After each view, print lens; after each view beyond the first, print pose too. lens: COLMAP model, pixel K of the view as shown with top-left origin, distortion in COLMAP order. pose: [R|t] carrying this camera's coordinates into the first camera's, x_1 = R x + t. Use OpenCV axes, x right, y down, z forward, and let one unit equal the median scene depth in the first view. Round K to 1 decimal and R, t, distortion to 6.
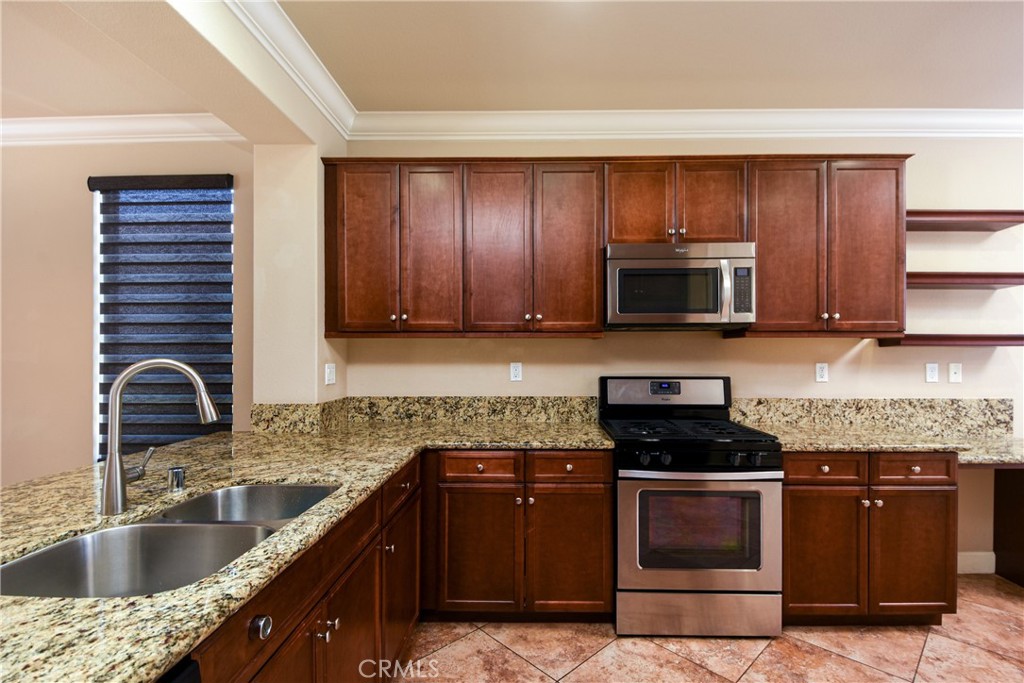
lens RADIAL K [[464.3, 0, 534.0], [0, 464.3, 353.1], [0, 0, 1]] dist [0.016918, -0.022001]
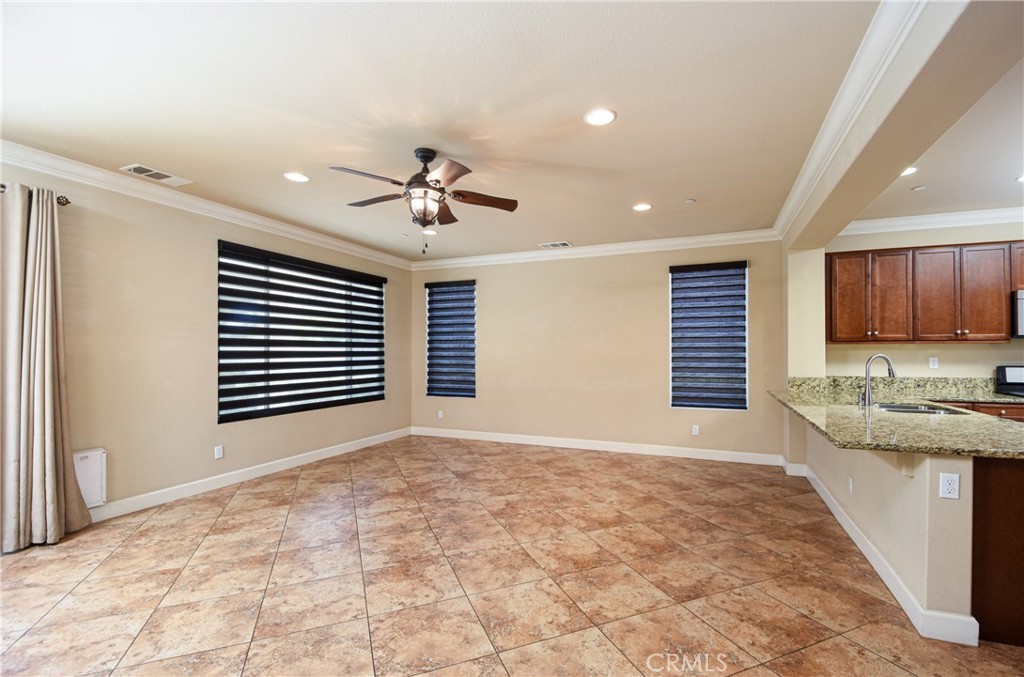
lens RADIAL K [[458.2, 0, 522.4], [0, 458.2, 350.5], [0, 0, 1]] dist [0.026872, -0.025221]
pose [[0.930680, -0.002877, -0.365823, -0.923886], [0.002080, 0.999995, -0.002572, -0.004660], [0.365828, 0.001633, 0.930681, -1.266683]]
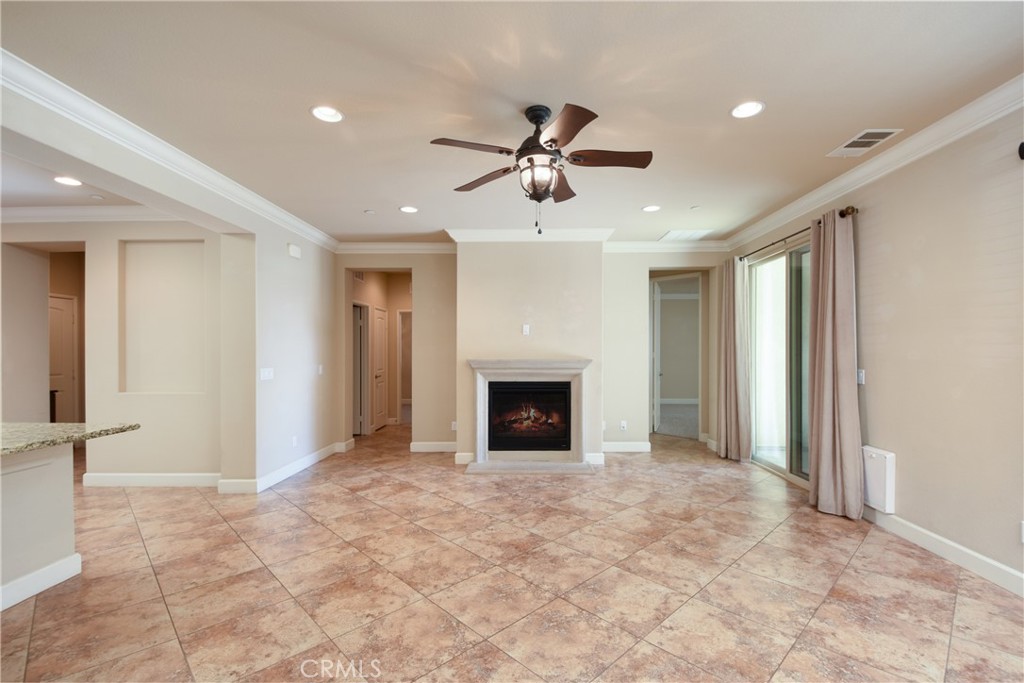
lens RADIAL K [[443.3, 0, 525.2], [0, 443.3, 351.3], [0, 0, 1]] dist [0.021302, -0.019101]
pose [[-0.999794, 0.002467, -0.020152, -1.607086], [0.002410, 0.999993, 0.002864, -0.008314], [0.020158, 0.002814, -0.999793, 0.911714]]
